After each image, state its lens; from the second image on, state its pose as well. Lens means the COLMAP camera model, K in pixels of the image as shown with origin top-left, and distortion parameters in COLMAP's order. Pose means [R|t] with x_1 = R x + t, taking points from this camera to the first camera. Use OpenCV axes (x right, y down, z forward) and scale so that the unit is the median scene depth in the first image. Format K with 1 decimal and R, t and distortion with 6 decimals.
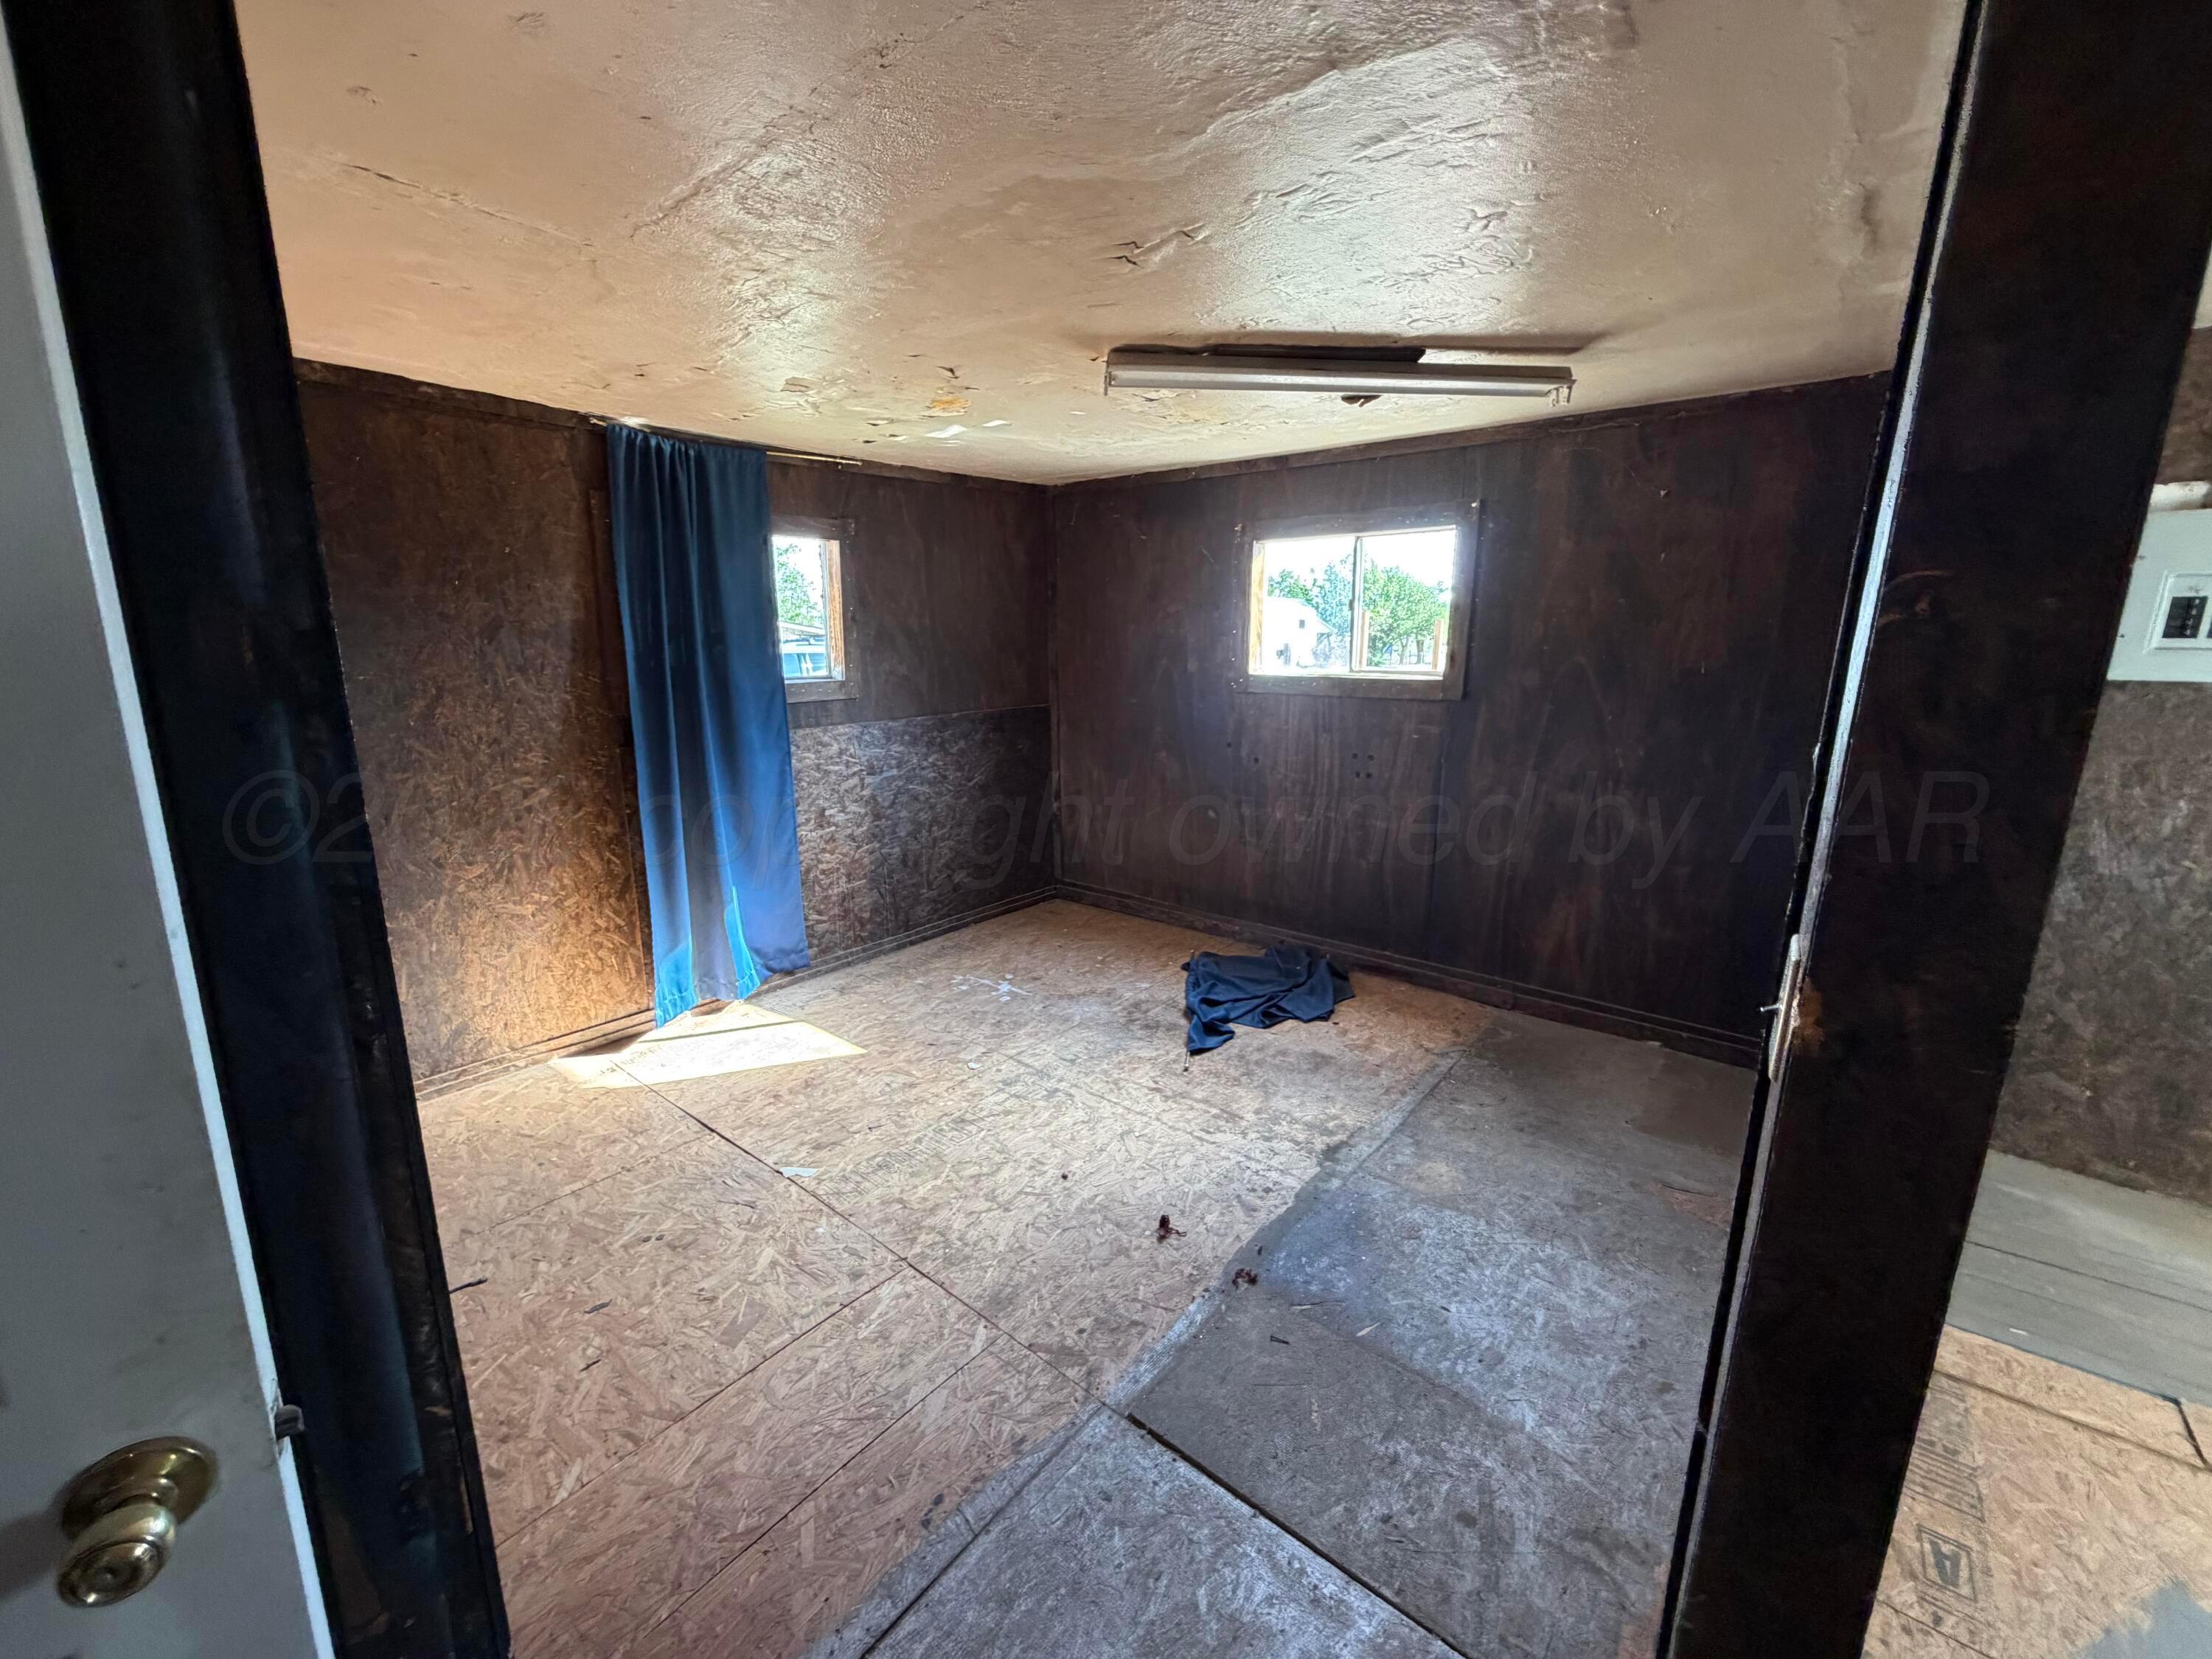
lens RADIAL K [[882.3, 0, 1098.6], [0, 882.3, 829.5], [0, 0, 1]] dist [0.003076, 0.000346]
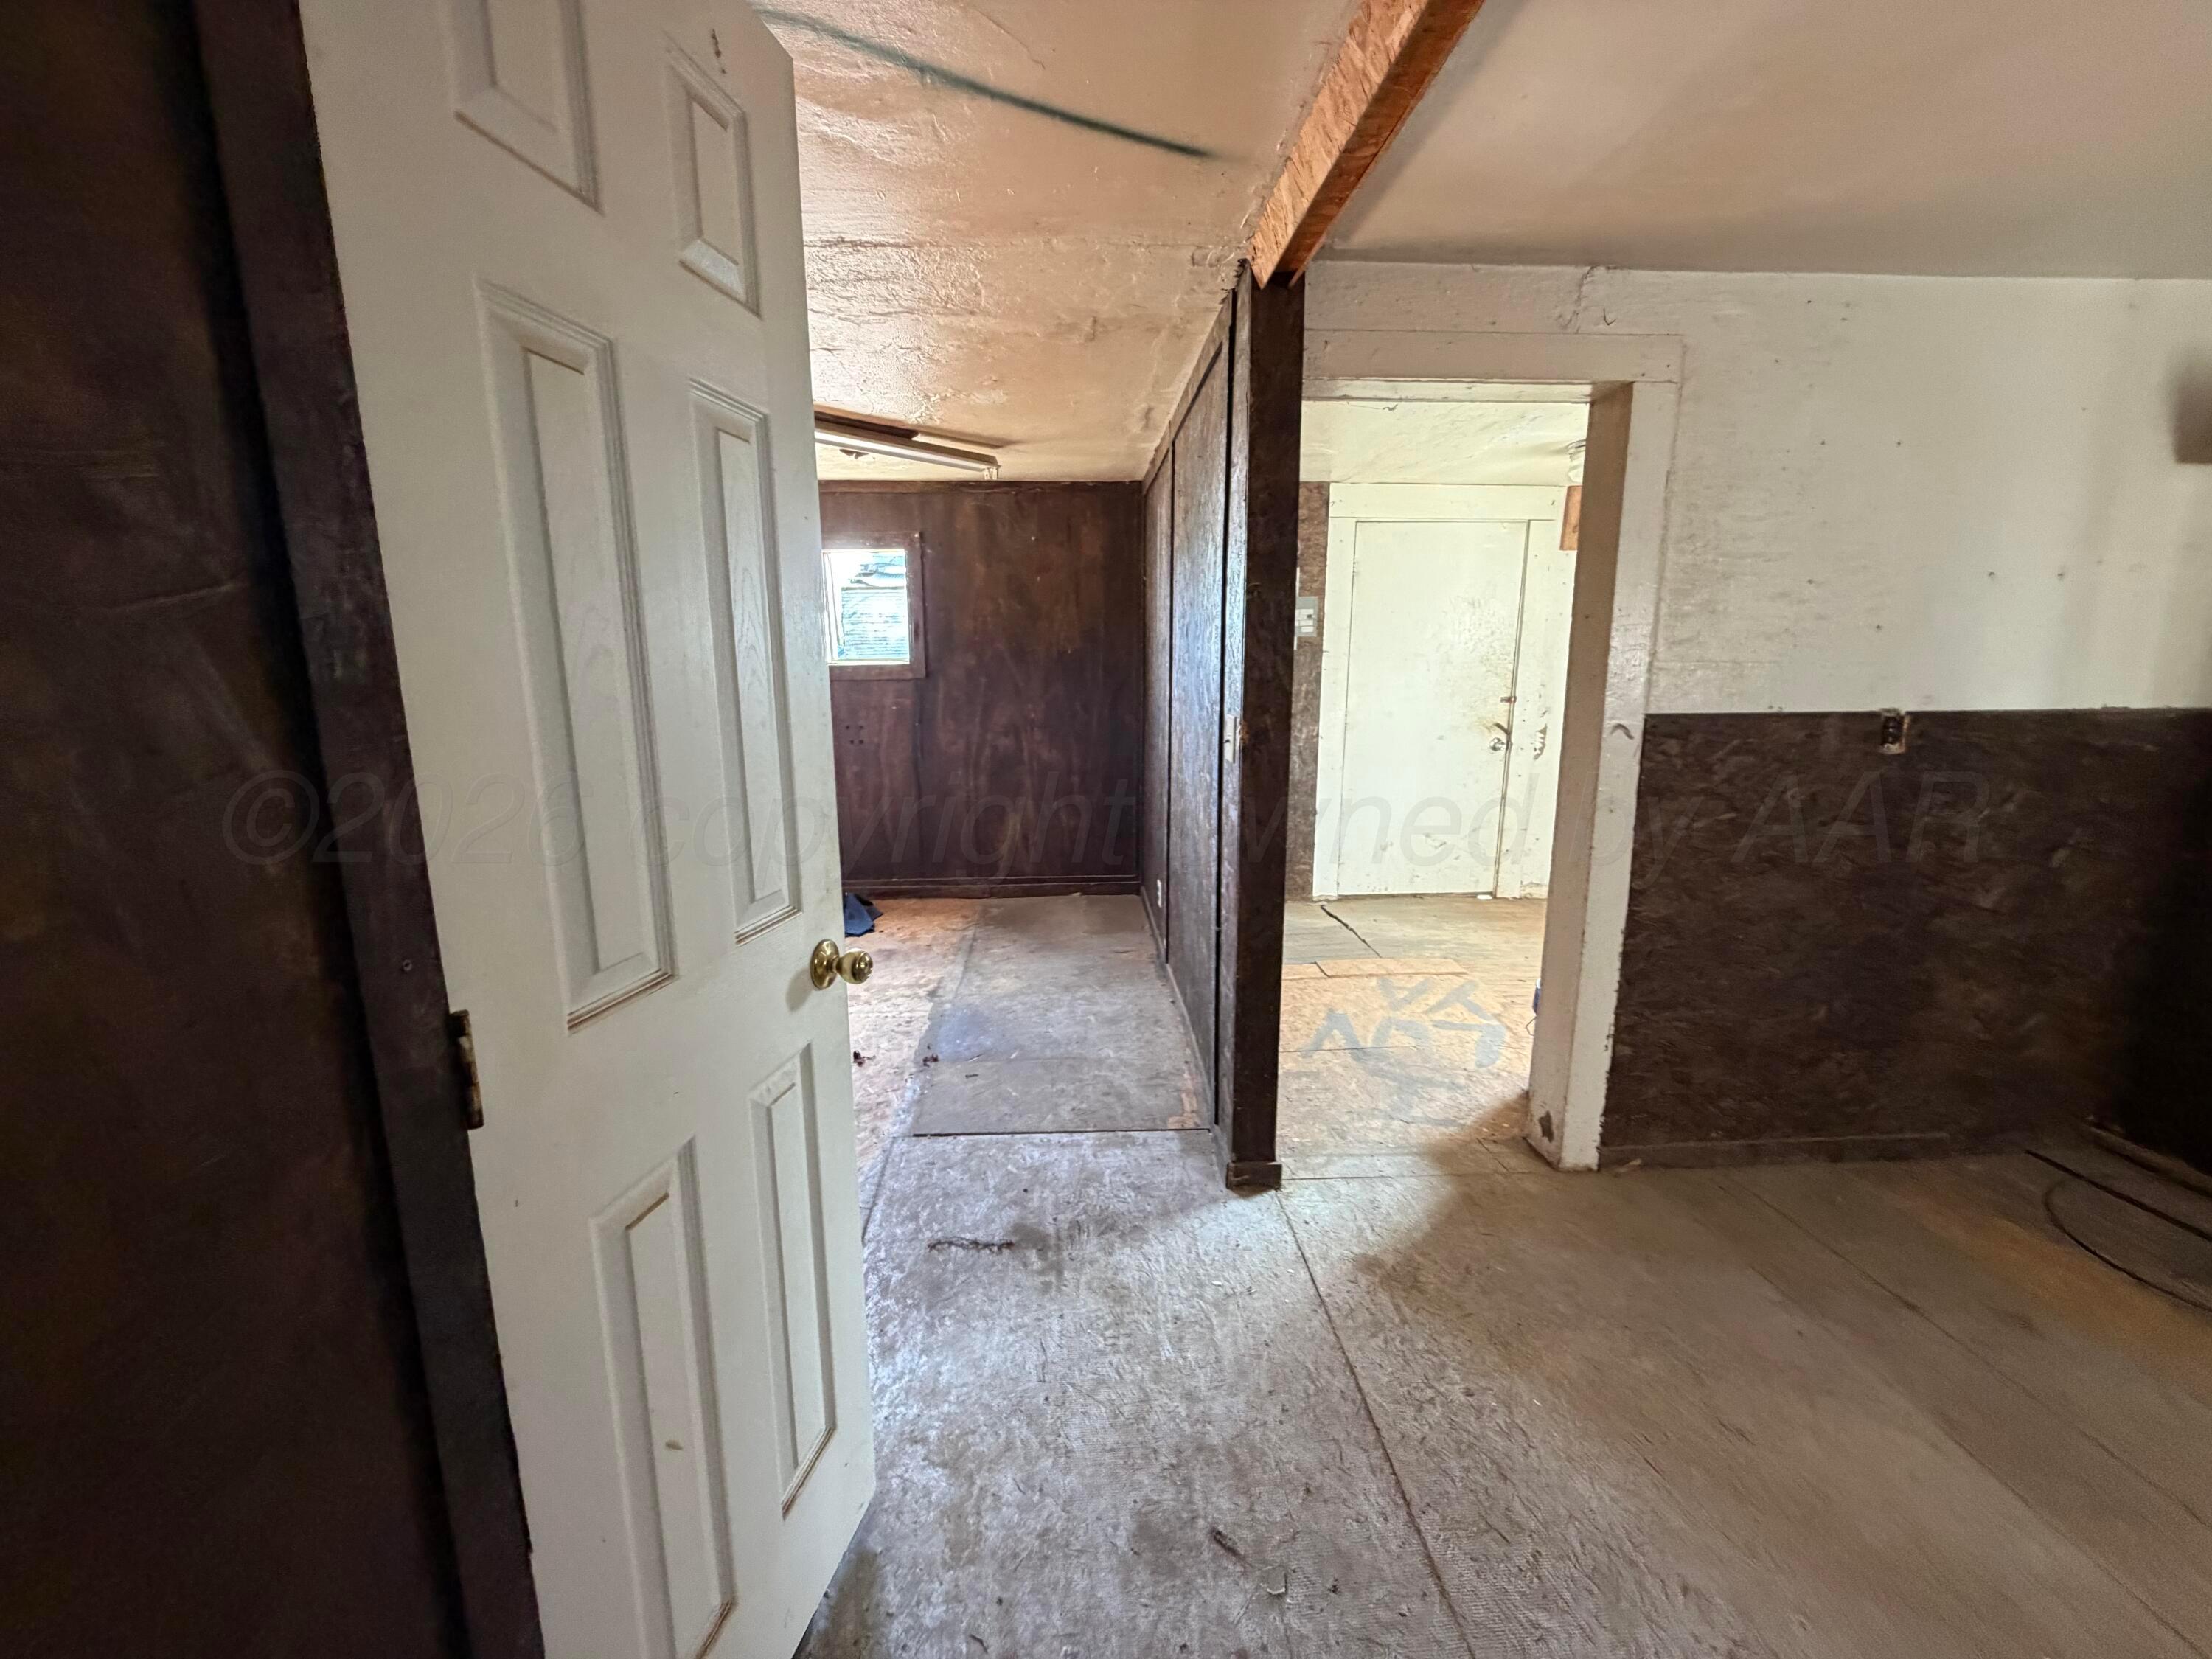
lens RADIAL K [[882.3, 0, 1108.5], [0, 882.3, 828.5], [0, 0, 1]] dist [0.003076, 0.000346]
pose [[0.733051, -0.139670, 0.665679, -0.399757], [0.151869, 0.987592, 0.039972, 0.088810], [-0.663002, 0.071795, 0.745167, -0.226360]]
